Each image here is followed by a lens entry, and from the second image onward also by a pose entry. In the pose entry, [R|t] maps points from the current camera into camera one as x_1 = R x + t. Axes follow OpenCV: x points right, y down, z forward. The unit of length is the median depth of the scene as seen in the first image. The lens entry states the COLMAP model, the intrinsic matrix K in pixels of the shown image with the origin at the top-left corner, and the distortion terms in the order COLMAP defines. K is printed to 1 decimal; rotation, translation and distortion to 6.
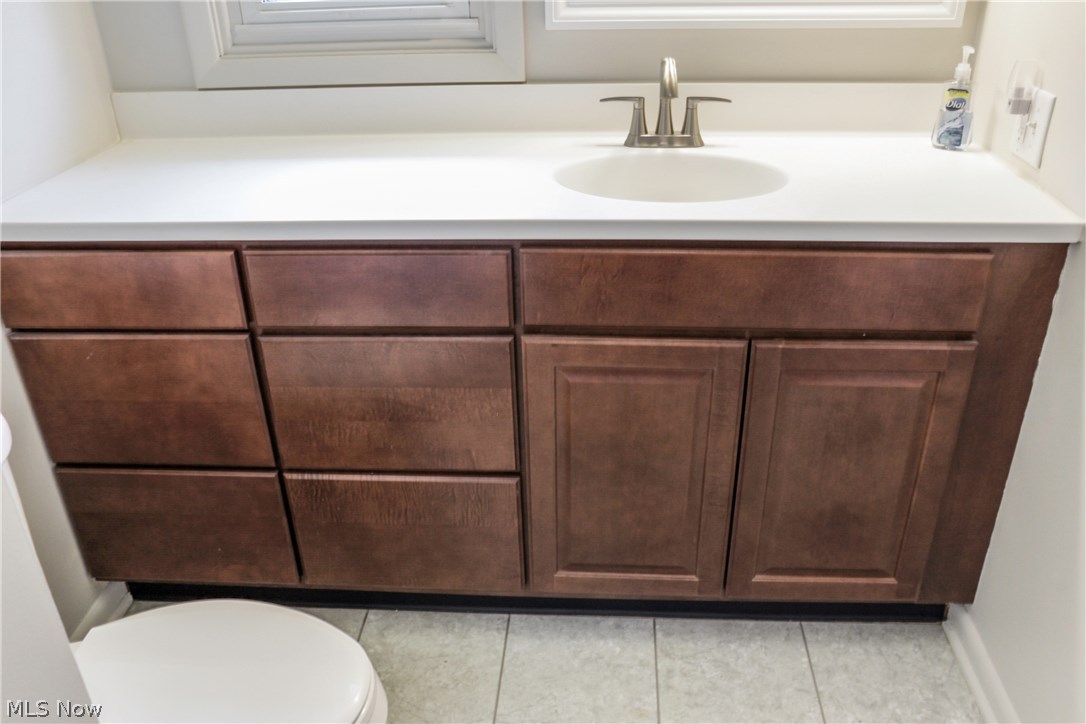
lens RADIAL K [[848.4, 0, 543.0], [0, 848.4, 362.0], [0, 0, 1]] dist [-0.072385, 0.001056]
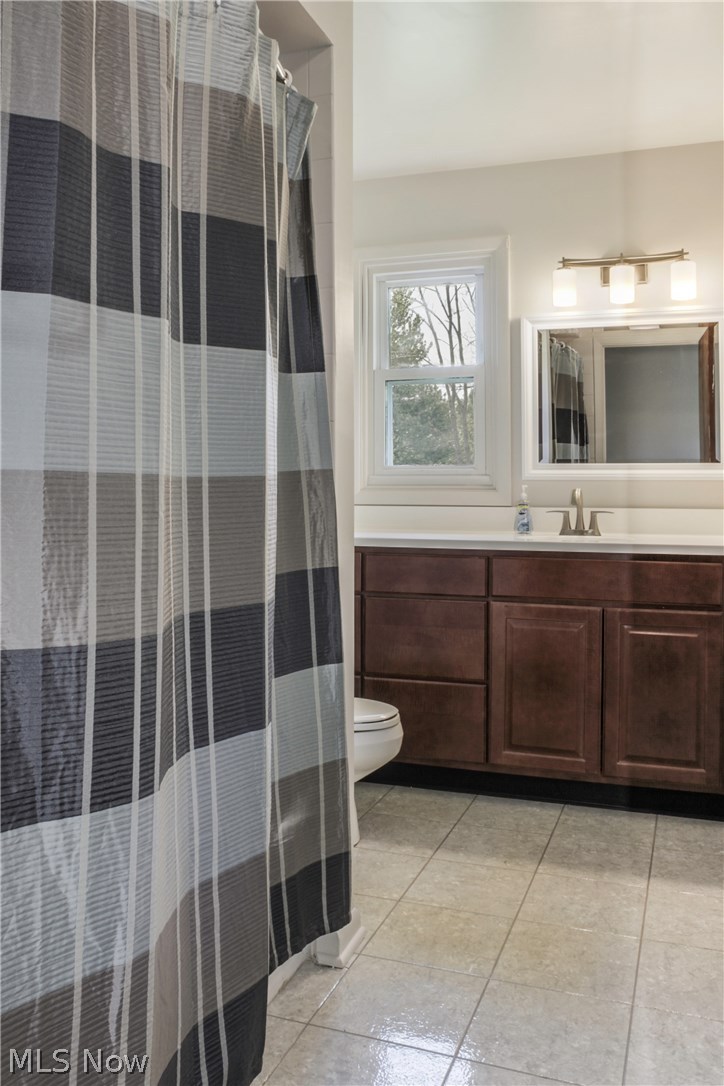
lens RADIAL K [[922.8, 0, 362.0], [0, 922.8, 543.0], [0, 0, 1]] dist [-0.078351, 0.002181]
pose [[0.963018, 0.037040, -0.266878, 0.240736], [-0.145135, 0.905834, -0.397996, 0.704322], [0.227005, 0.422011, 0.877710, -0.990237]]
